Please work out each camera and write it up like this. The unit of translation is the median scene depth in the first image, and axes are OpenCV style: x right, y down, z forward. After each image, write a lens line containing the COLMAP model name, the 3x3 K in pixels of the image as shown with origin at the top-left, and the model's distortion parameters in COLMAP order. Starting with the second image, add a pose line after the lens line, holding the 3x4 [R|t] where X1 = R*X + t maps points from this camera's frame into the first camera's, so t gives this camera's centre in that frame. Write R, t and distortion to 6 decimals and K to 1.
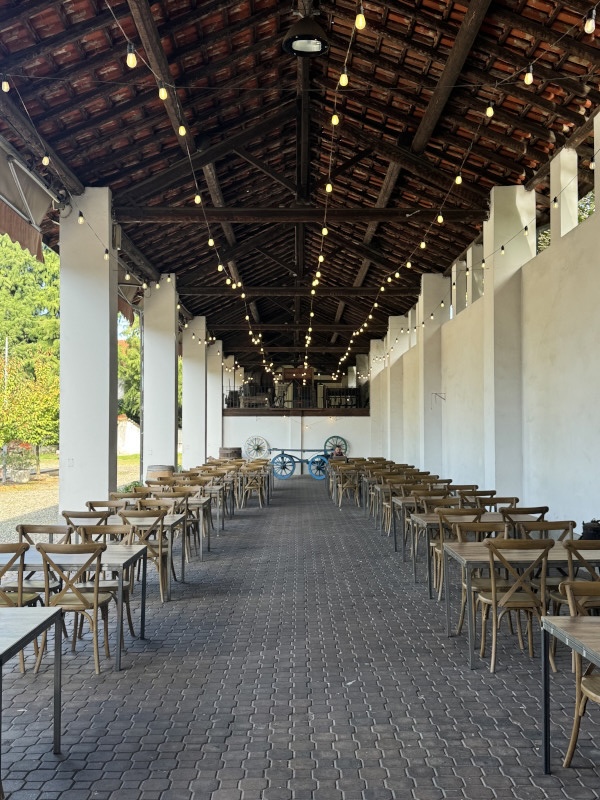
lens RADIAL K [[820.1, 0, 300.0], [0, 820.1, 400.0], [0, 0, 1]] dist [-0.001511, -0.000440]
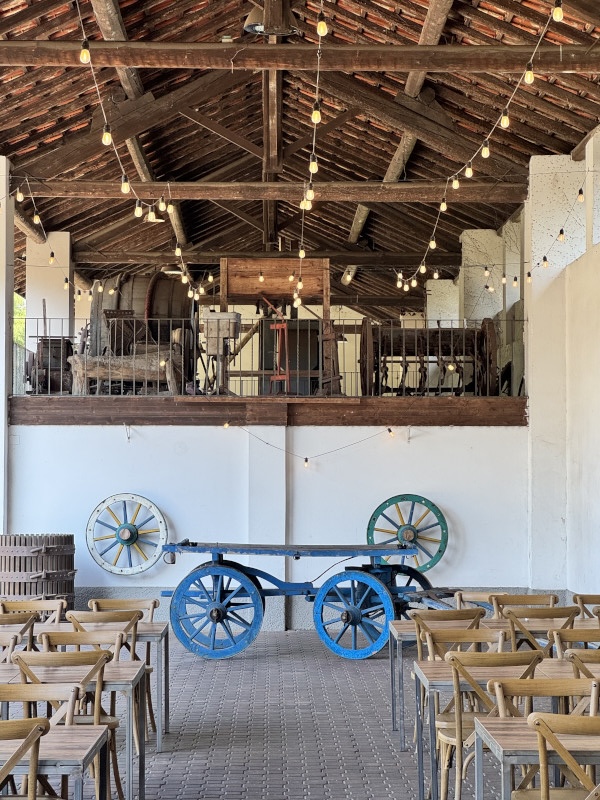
lens RADIAL K [[1600.4, 0, 300.0], [0, 1600.4, 400.0], [0, 0, 1]] dist [0.027636, 0.118806]
pose [[0.999831, 0.004880, 0.017750, -0.003615], [-0.004670, 0.999919, -0.011812, 0.017494], [-0.017806, 0.011727, 0.999773, 0.446125]]
